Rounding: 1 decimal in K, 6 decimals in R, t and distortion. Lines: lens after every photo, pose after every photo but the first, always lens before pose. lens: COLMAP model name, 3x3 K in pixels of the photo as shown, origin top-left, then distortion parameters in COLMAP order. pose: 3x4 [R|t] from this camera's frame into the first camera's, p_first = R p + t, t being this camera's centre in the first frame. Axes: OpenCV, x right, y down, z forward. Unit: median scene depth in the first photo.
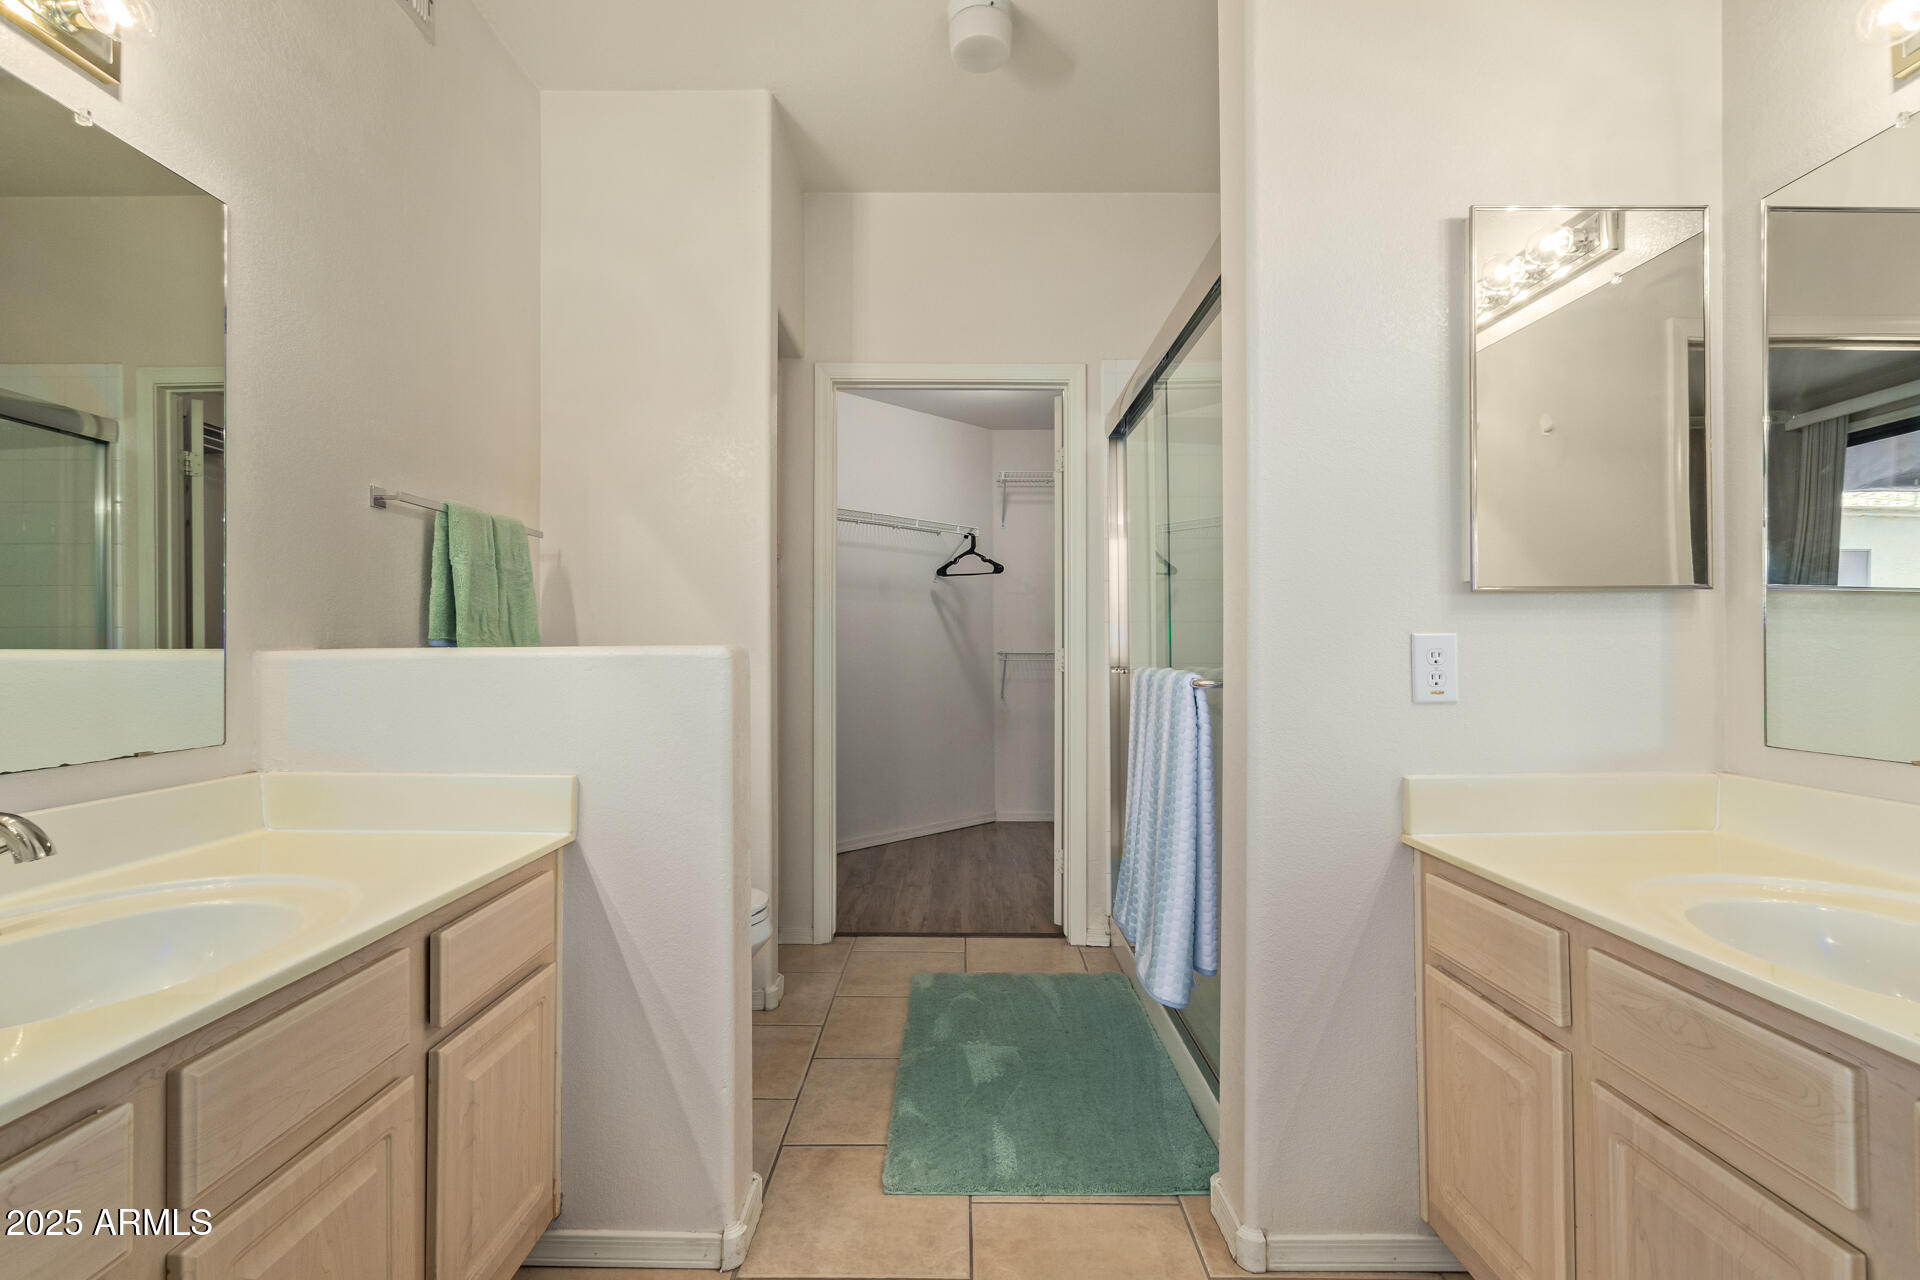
lens RADIAL K [[878.9, 0, 962.6], [0, 878.9, 646.8], [0, 0, 1]] dist [0.005073, -0.000813]
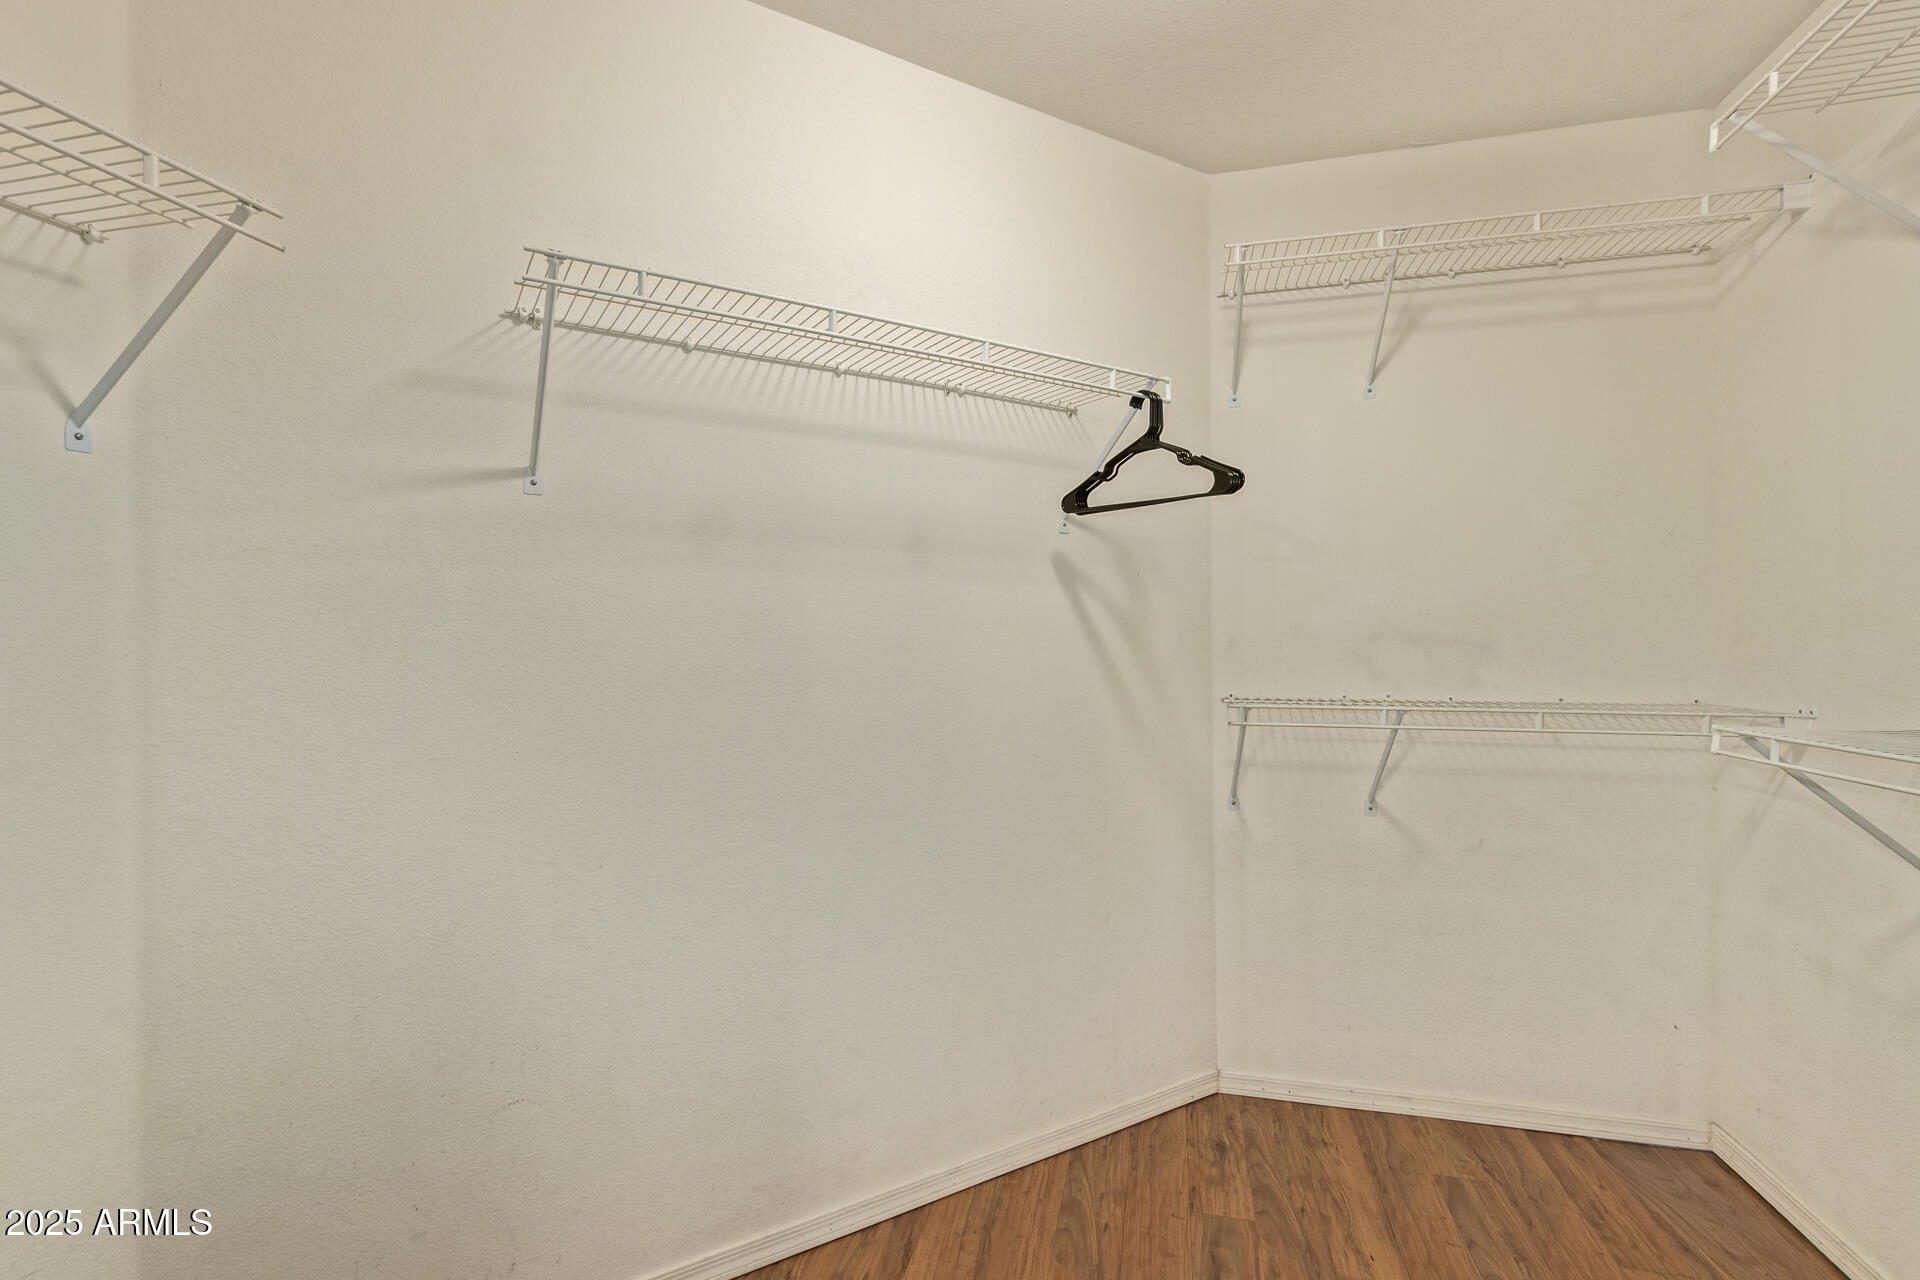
lens RADIAL K [[878.9, 0, 957.1], [0, 878.9, 639.4], [0, 0, 1]] dist [0.005073, -0.000813]
pose [[0.970434, -0.005172, -0.241310, 0.019521], [0.006144, 0.999976, 0.003274, -0.025961], [0.241287, -0.004660, 0.970443, 0.616109]]
